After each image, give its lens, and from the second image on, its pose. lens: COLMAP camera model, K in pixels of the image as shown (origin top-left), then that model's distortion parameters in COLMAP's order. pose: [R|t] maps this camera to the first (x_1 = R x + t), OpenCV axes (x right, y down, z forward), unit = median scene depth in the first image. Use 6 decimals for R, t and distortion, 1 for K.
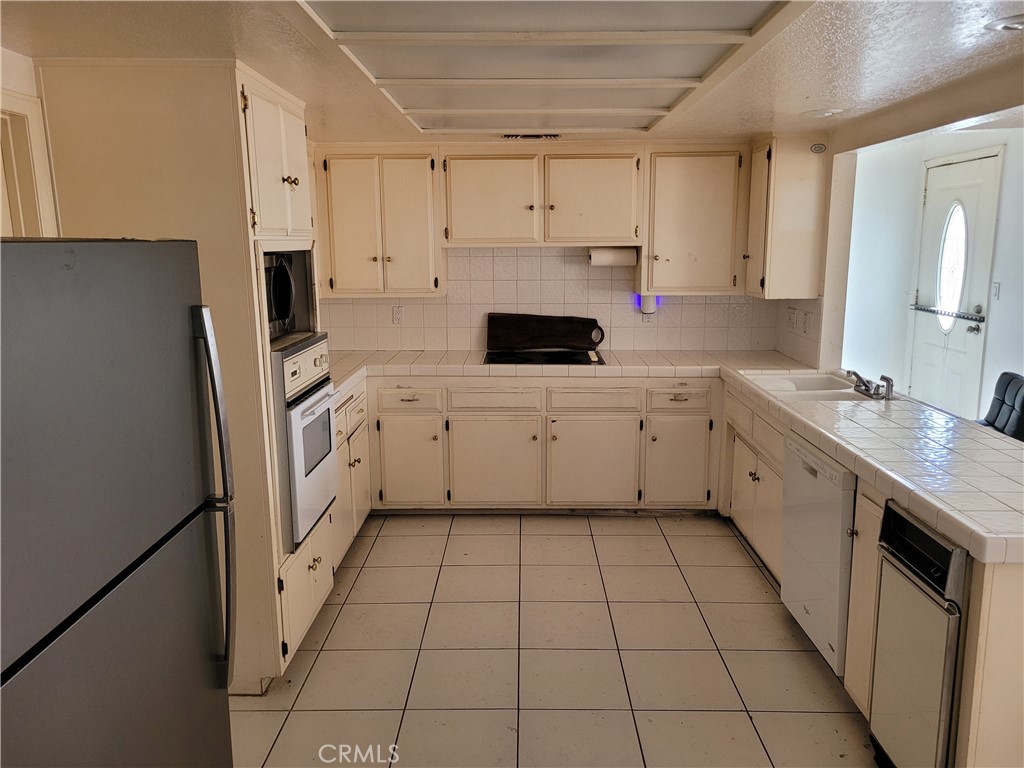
lens RADIAL K [[762.1, 0, 517.1], [0, 762.1, 377.6], [0, 0, 1]] dist [0.052035, -0.037872]
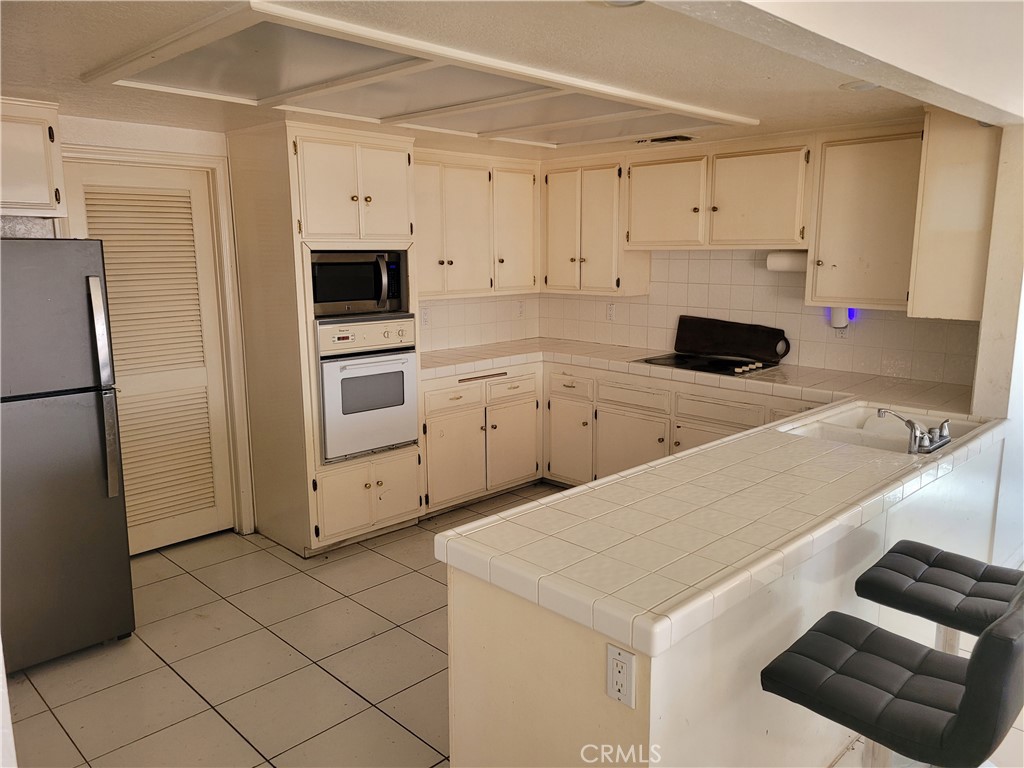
lens RADIAL K [[762.1, 0, 516.9], [0, 762.1, 383.2], [0, 0, 1]] dist [0.052035, -0.037872]
pose [[0.715251, 0.127547, -0.687130, 0.562709], [-0.125269, 0.990679, 0.053498, -0.024869], [0.687549, 0.047812, 0.724562, 0.135706]]
